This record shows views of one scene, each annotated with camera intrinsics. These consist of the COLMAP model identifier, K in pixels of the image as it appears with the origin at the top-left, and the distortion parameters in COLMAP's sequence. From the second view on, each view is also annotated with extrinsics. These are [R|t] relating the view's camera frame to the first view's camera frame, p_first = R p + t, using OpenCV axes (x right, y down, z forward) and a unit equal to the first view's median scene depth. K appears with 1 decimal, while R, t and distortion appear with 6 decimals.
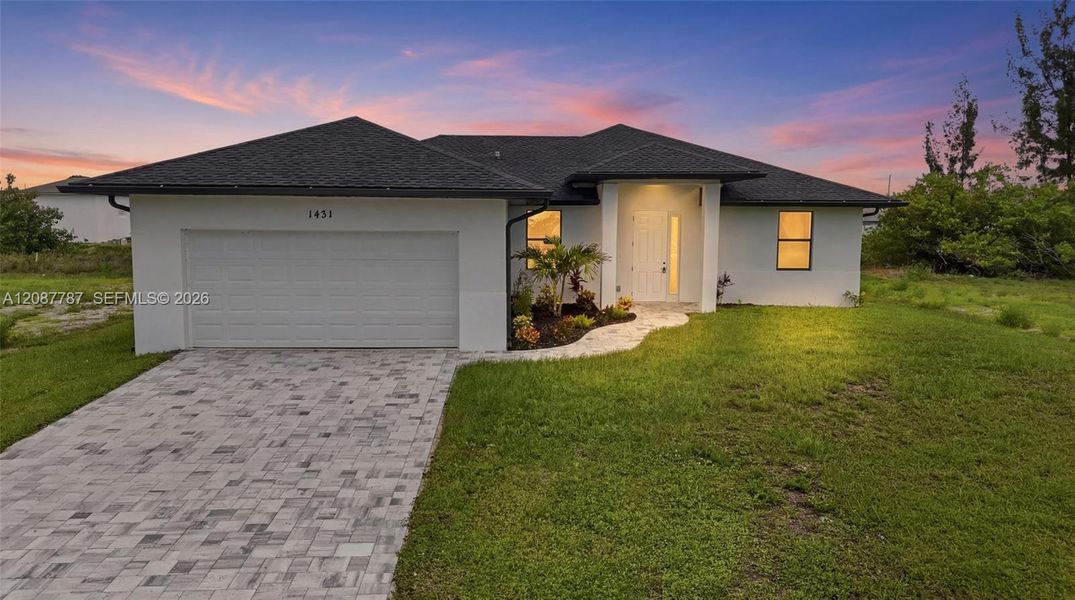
lens RADIAL K [[773.6, 0, 537.5], [0, 773.6, 300.0], [0, 0, 1]] dist [0.071979, -0.097066]
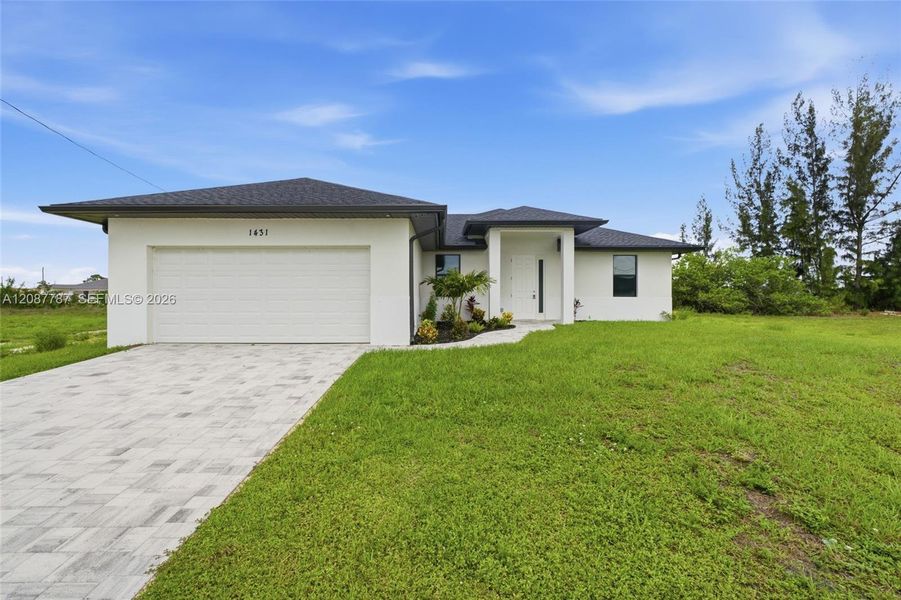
lens RADIAL K [[431.8, 0, 447.6], [0, 431.8, 294.5], [0, 0, 1]] dist [-0.013570, 0.000613]
pose [[0.999856, -0.006677, -0.015611, 0.023033], [0.004994, 0.994407, -0.105500, 0.047087], [0.016228, 0.105407, 0.994297, 0.264094]]
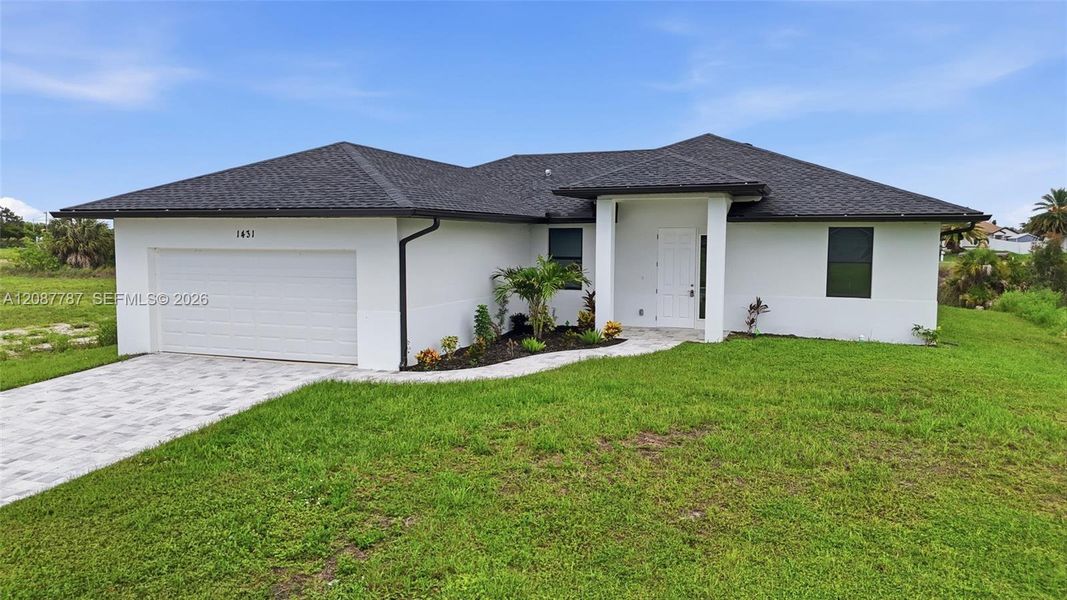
lens RADIAL K [[759.0, 0, 534.1], [0, 759.0, 316.2], [0, 0, 1]] dist [0.003424, -0.000174]
pose [[0.933504, 0.033928, -0.356957, 0.369935], [-0.034254, 0.999399, 0.005410, -0.012252], [0.356926, 0.007177, 0.934105, 0.124070]]
